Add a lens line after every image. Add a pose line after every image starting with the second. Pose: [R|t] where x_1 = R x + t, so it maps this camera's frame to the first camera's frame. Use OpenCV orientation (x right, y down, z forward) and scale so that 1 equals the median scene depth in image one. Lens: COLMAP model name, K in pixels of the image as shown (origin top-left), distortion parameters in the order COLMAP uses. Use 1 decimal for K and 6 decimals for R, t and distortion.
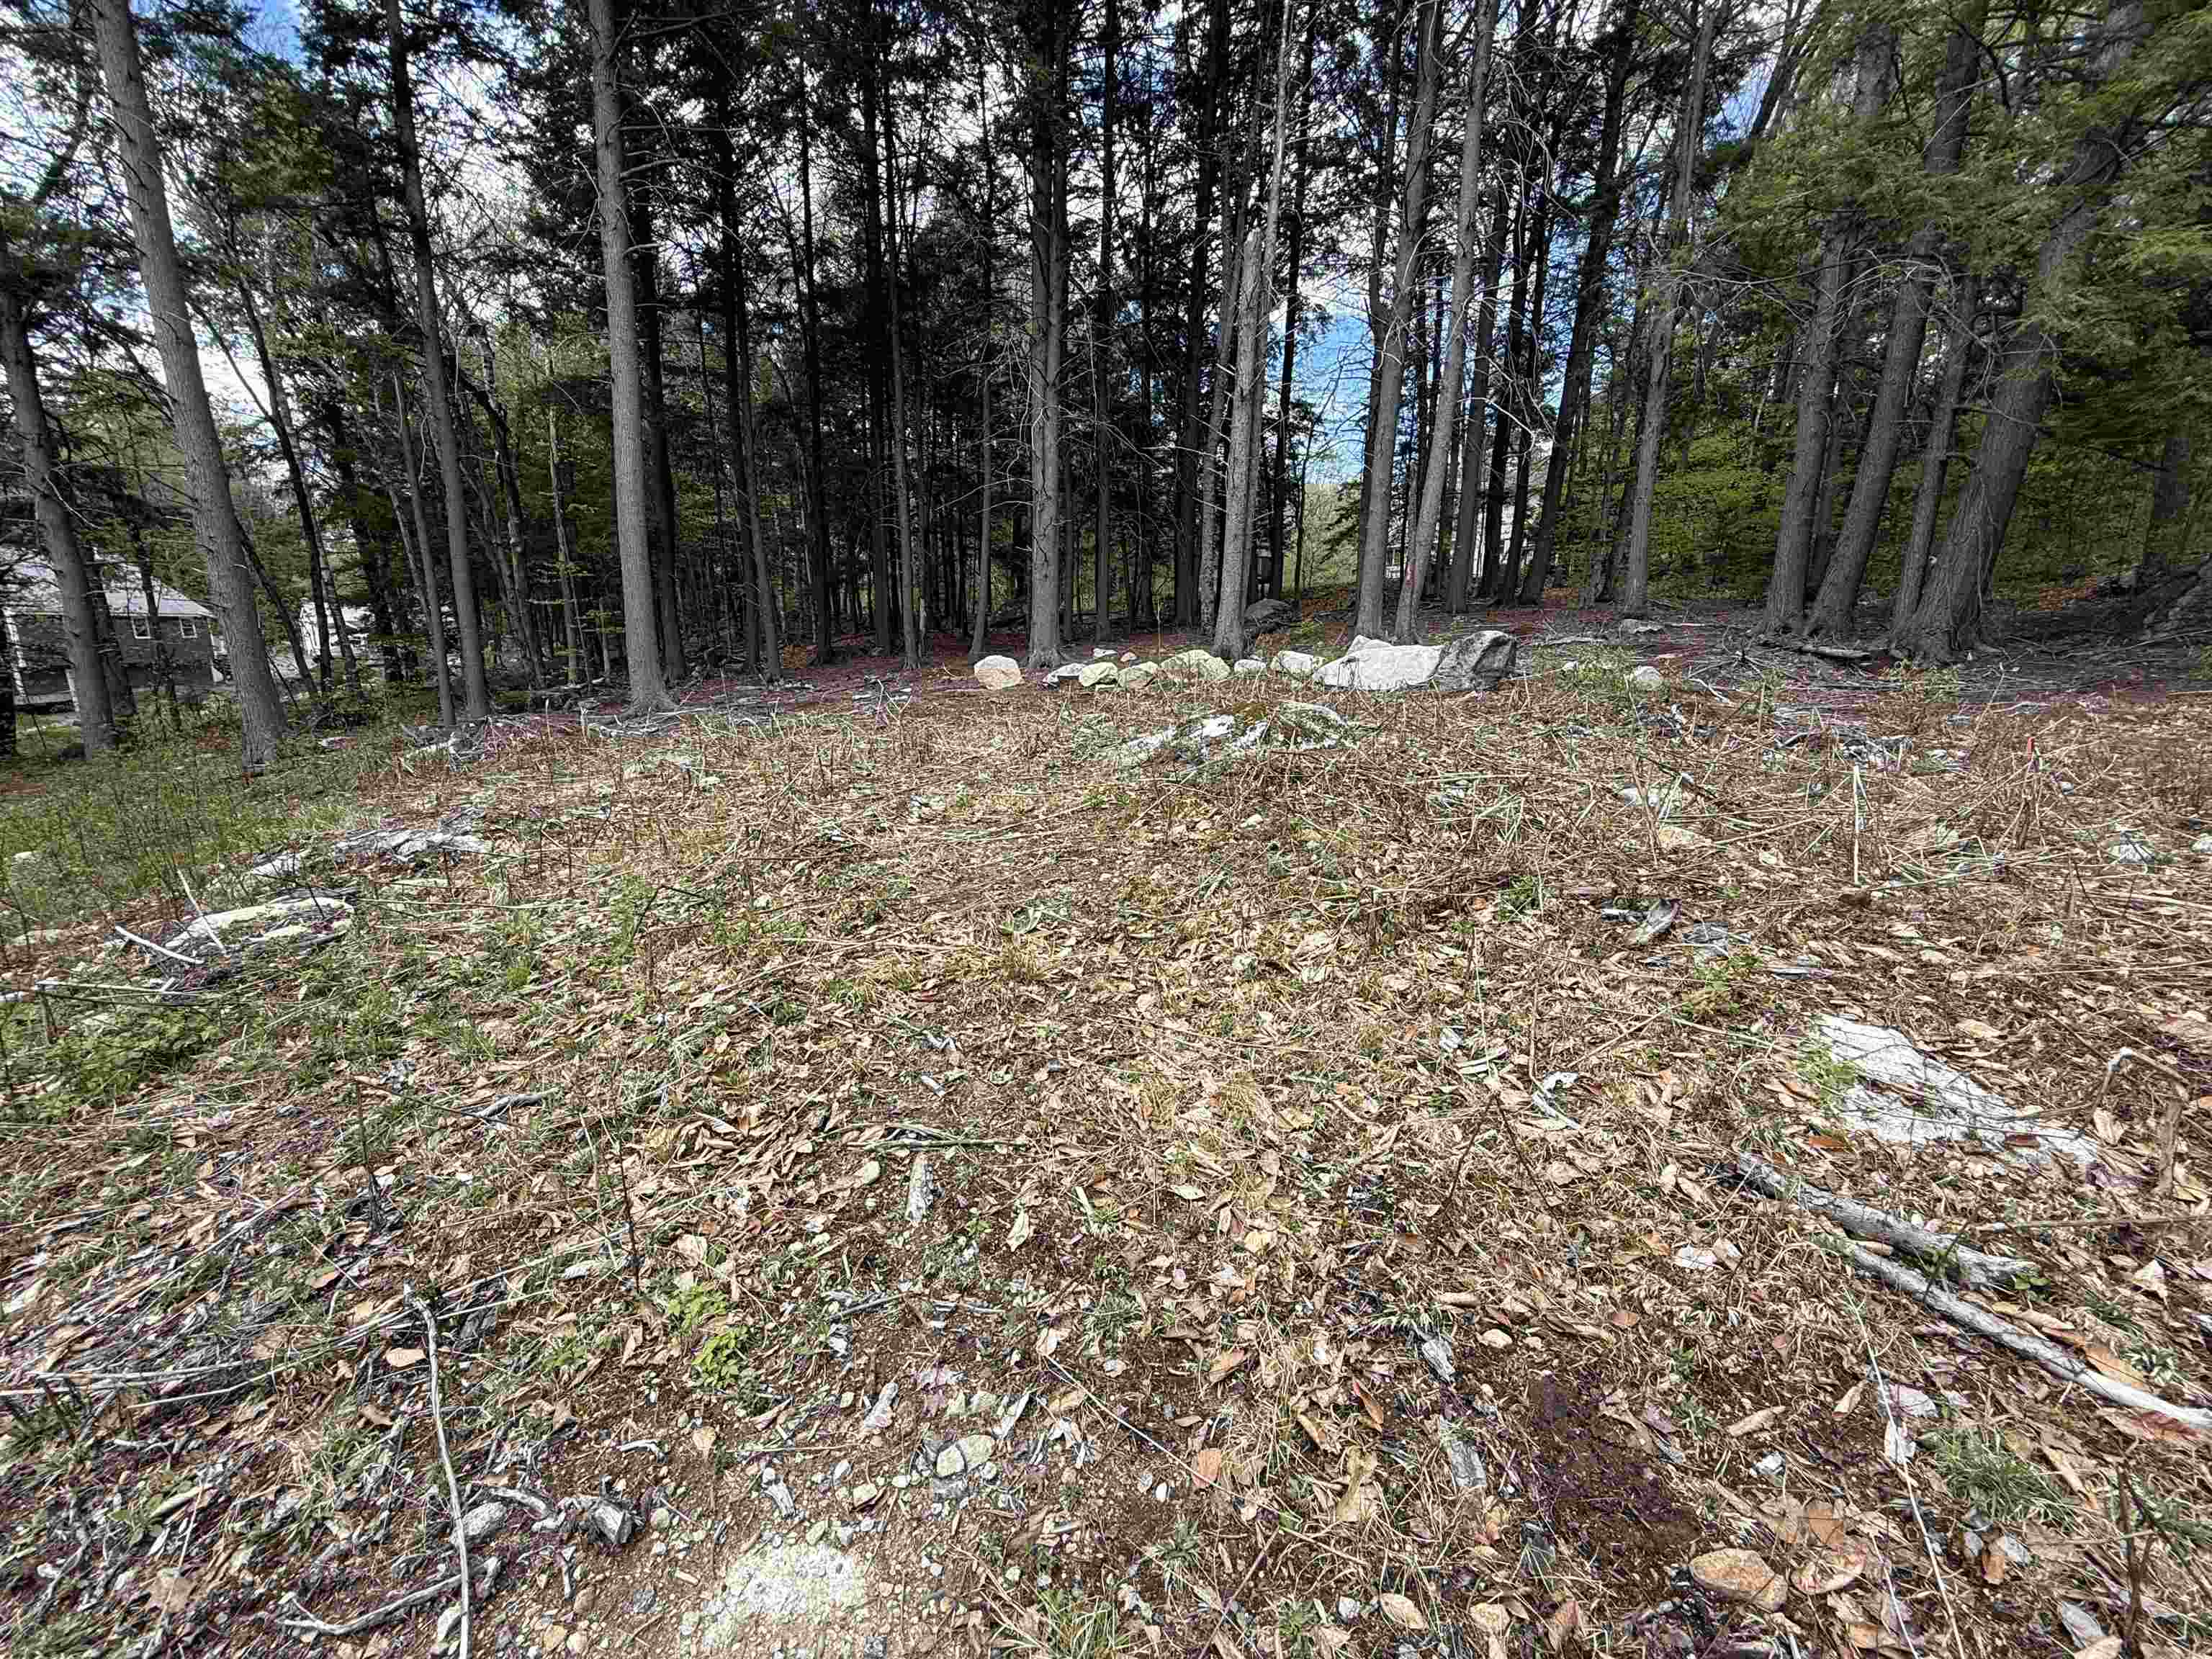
lens RADIAL K [[875.6, 0, 1103.4], [0, 875.6, 831.2], [0, 0, 1]] dist [0.001995, -0.000074]
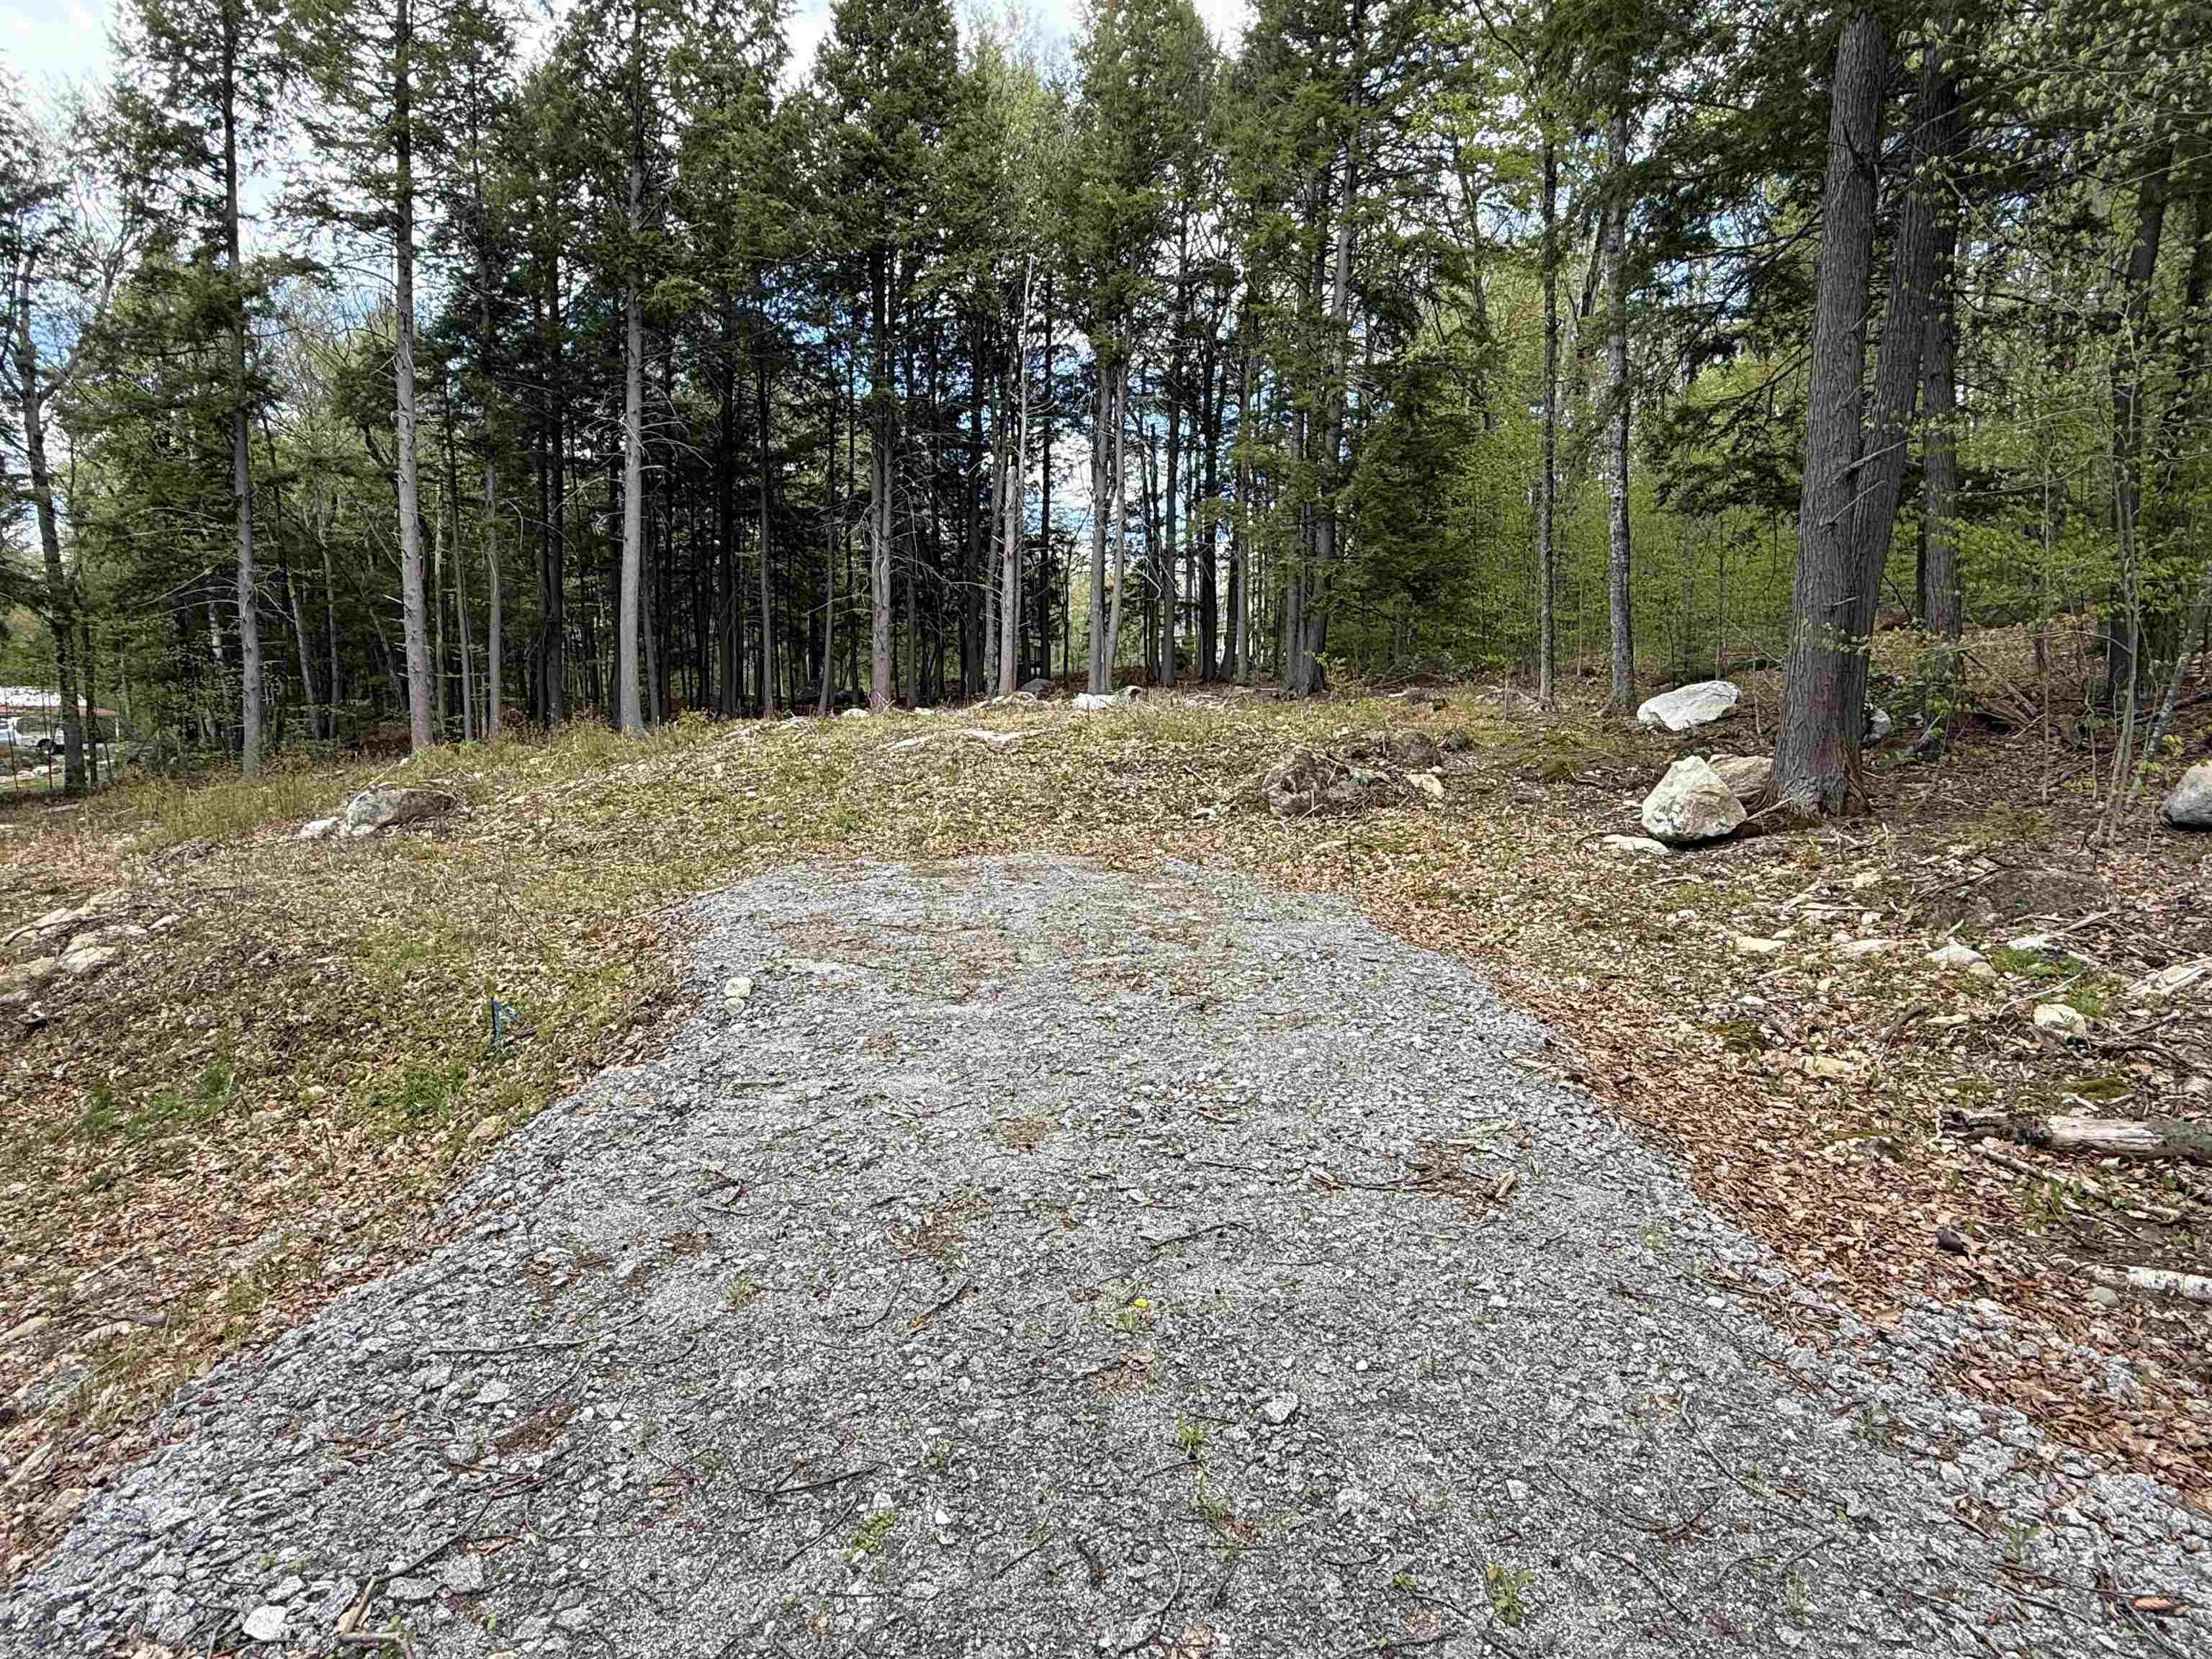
lens RADIAL K [[1192.7, 0, 1106.0], [0, 1192.7, 829.5], [0, 0, 1]] dist [0.004060, -0.001002]
pose [[0.974282, -0.023291, 0.224124, -0.103809], [0.055326, 0.988923, -0.137734, 0.181443], [-0.218433, 0.146592, 0.964779, -0.619907]]
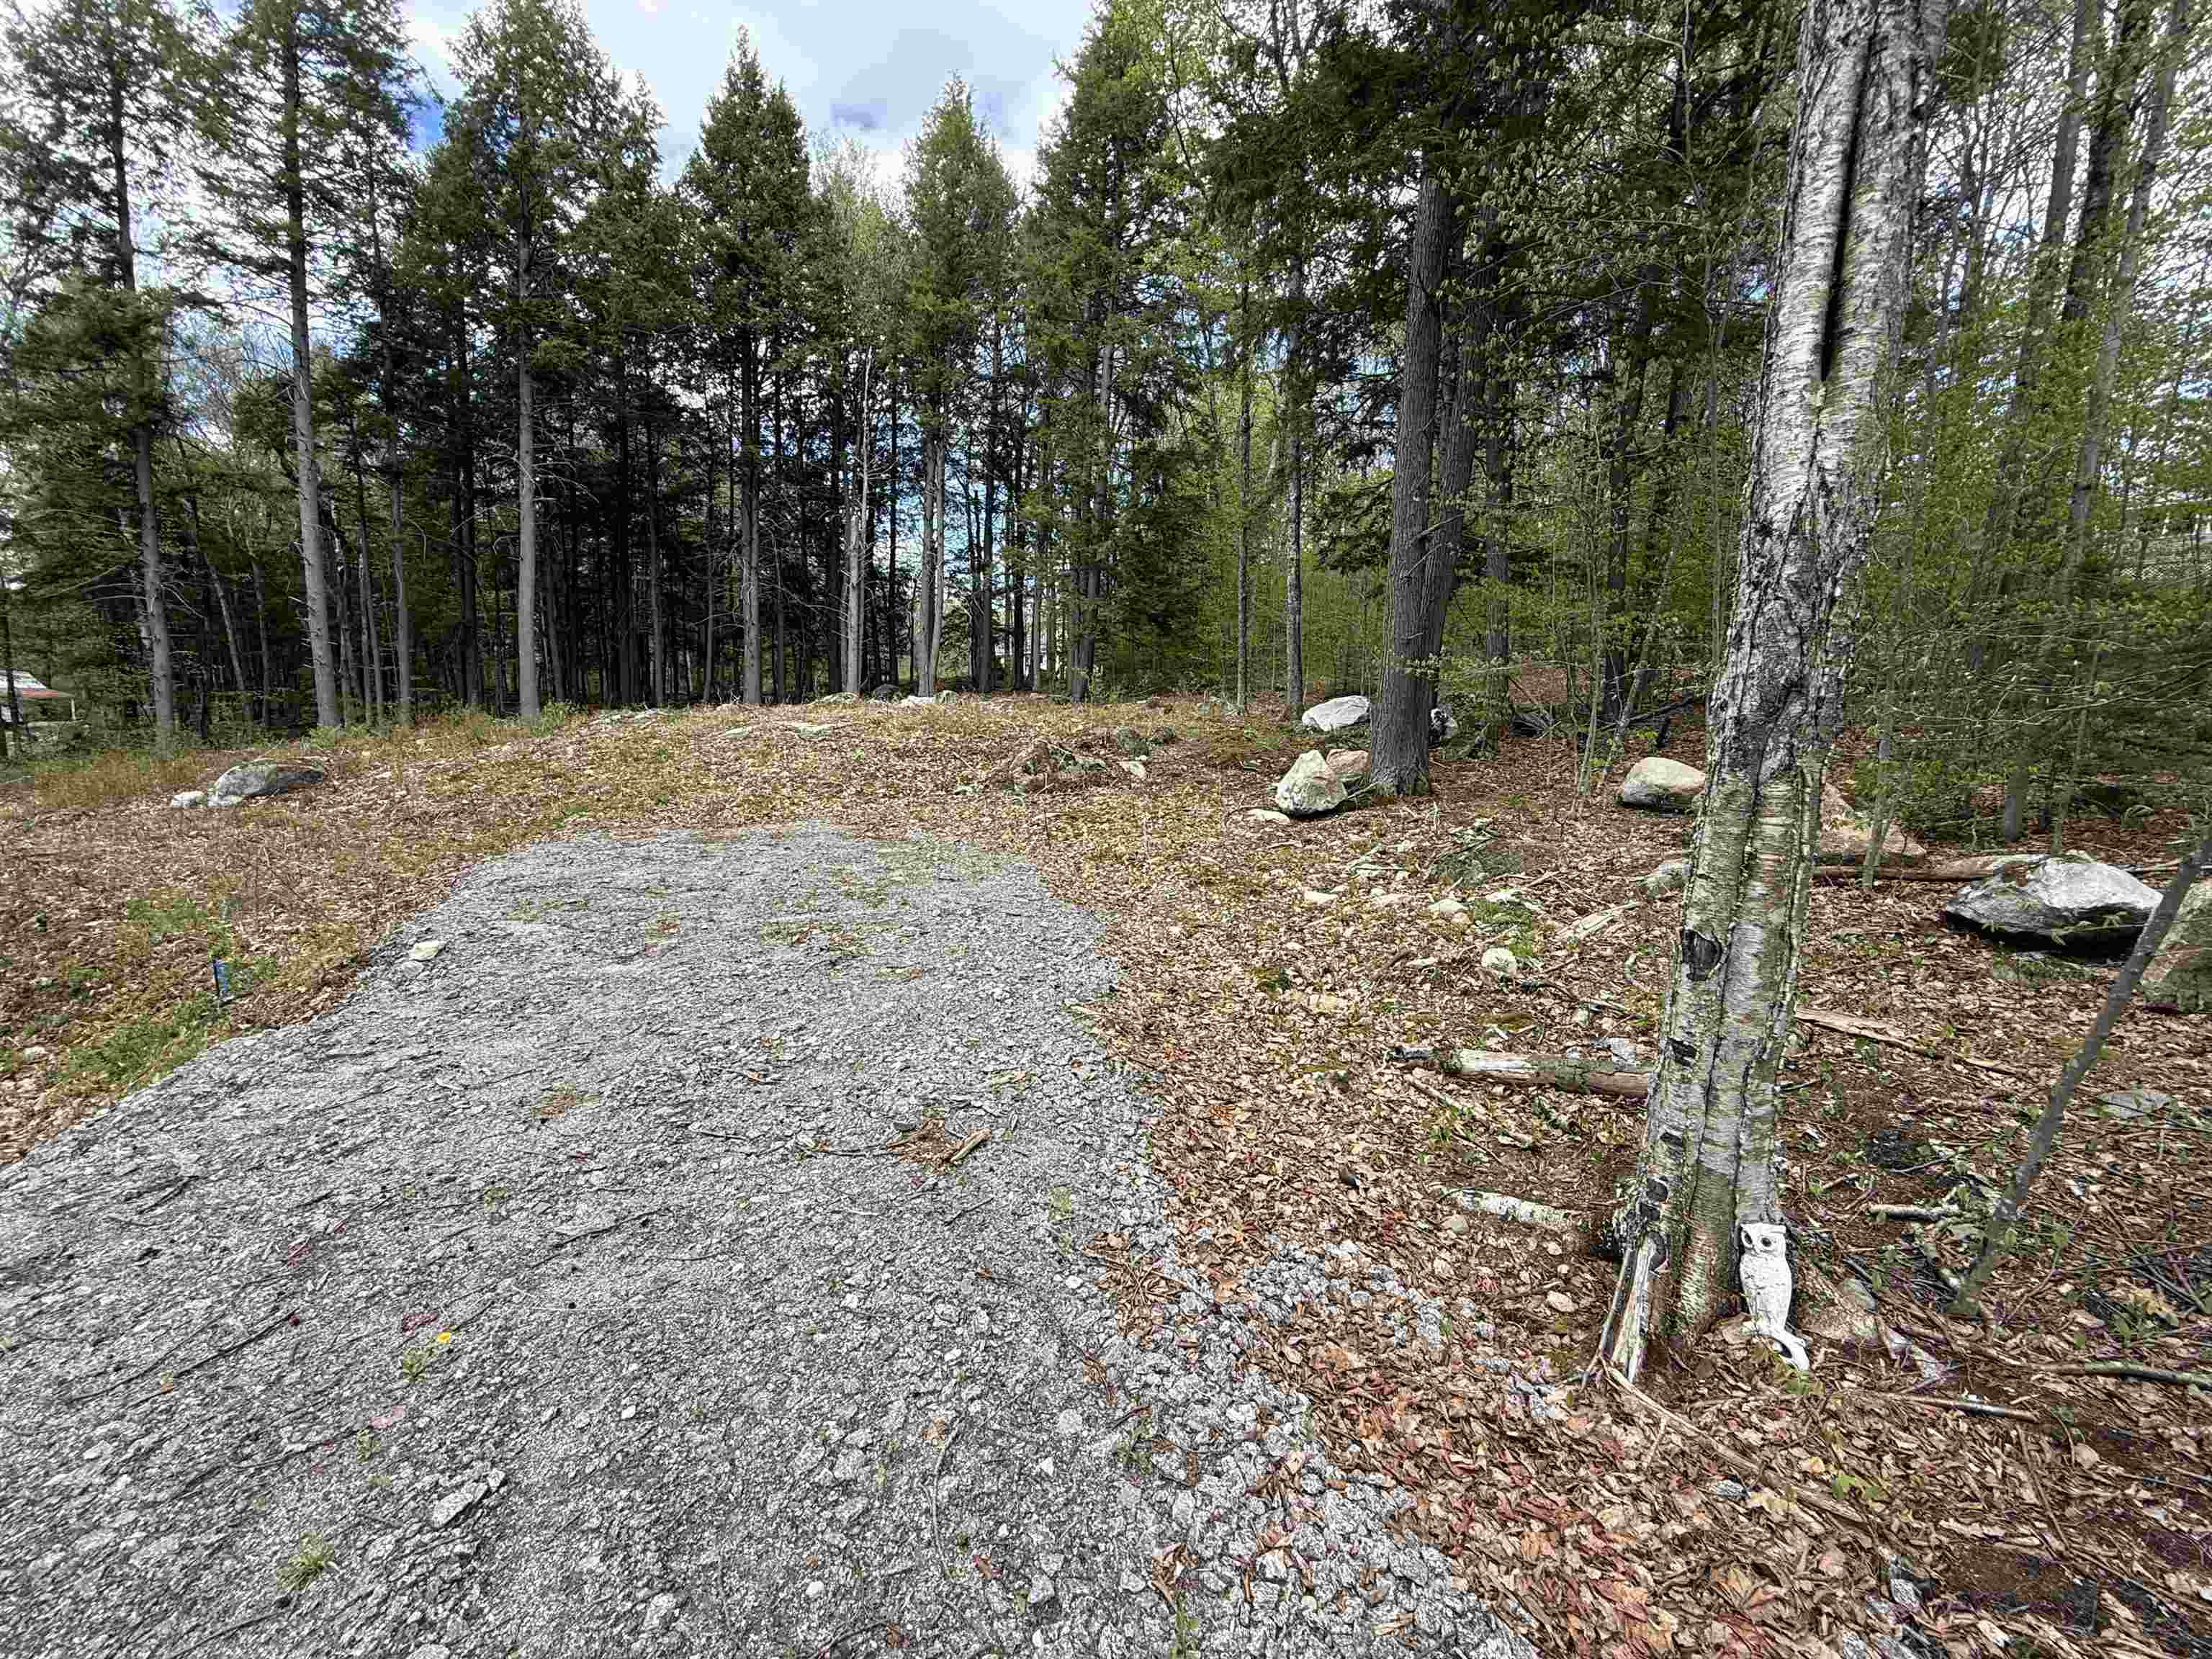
lens RADIAL K [[875.6, 0, 1103.4], [0, 875.6, 831.2], [0, 0, 1]] dist [0.001995, -0.000074]
pose [[0.927991, -0.032924, 0.371144, -0.051397], [0.072149, 0.993114, -0.092300, 0.177939], [-0.365549, 0.112431, 0.923977, -0.601720]]
